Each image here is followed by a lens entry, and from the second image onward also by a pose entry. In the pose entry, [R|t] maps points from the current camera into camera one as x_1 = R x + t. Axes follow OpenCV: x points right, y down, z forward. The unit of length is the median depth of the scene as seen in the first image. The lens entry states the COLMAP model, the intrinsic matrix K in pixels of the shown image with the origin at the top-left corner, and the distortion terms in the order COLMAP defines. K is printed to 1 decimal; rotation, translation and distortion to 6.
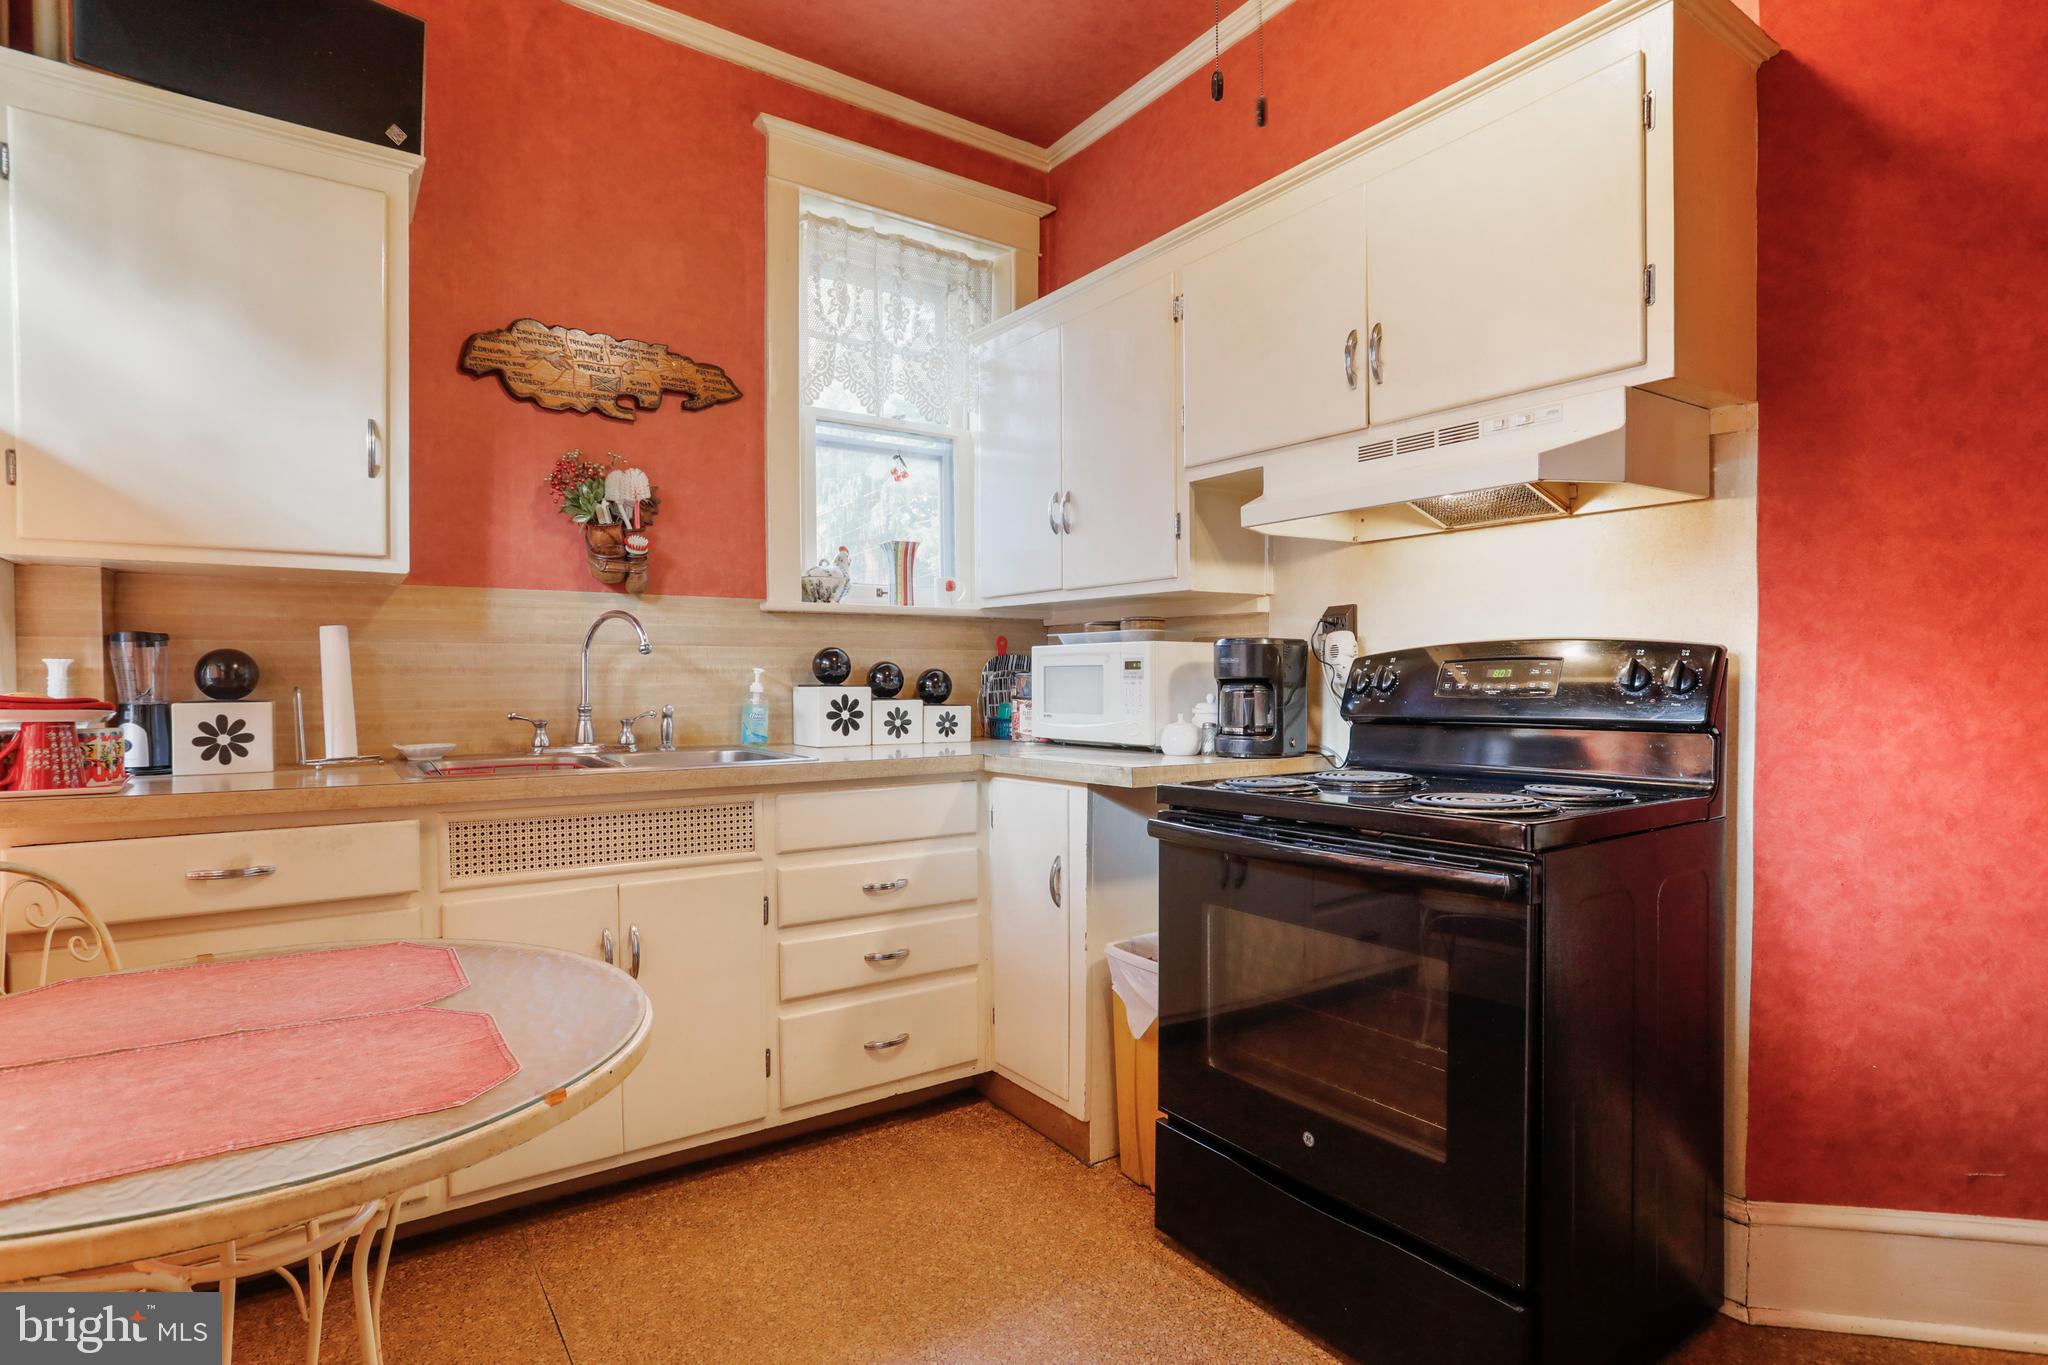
lens RADIAL K [[1060.4, 0, 1024.0], [0, 1060.4, 682.5], [0, 0, 1]] dist [-0.002754, -0.000108]
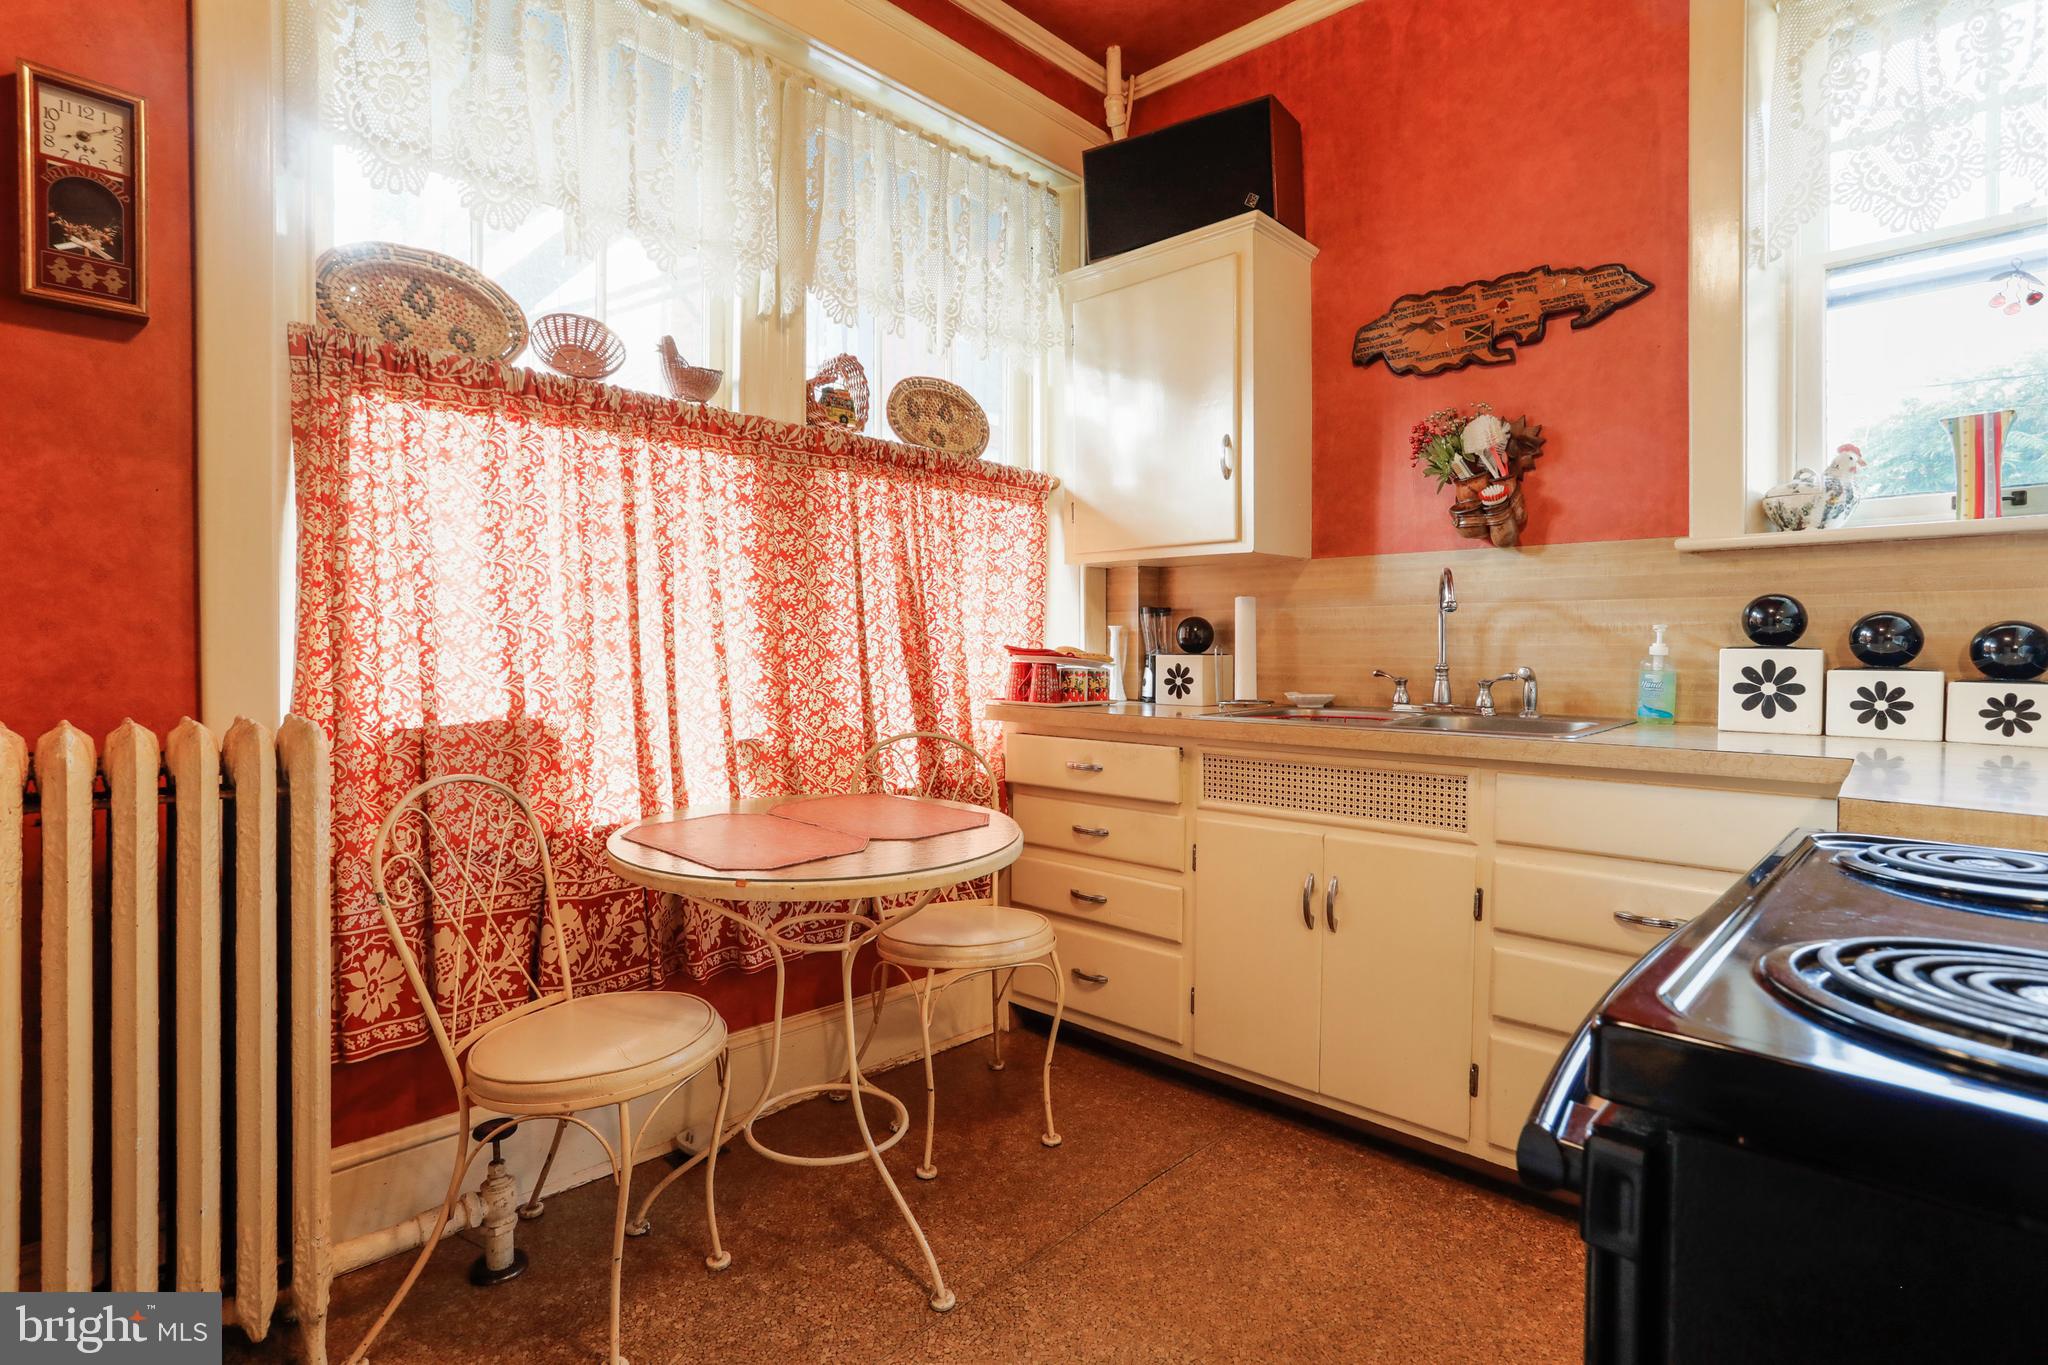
lens RADIAL K [[1013.9, 0, 1027.7], [0, 1013.9, 658.2], [0, 0, 1]] dist [0.000855, 0.000710]
pose [[0.218875, 0.016346, -0.975616, 0.423965], [-0.005896, 0.999864, 0.015430, 0.003062], [0.975735, 0.002375, 0.218942, 0.404971]]
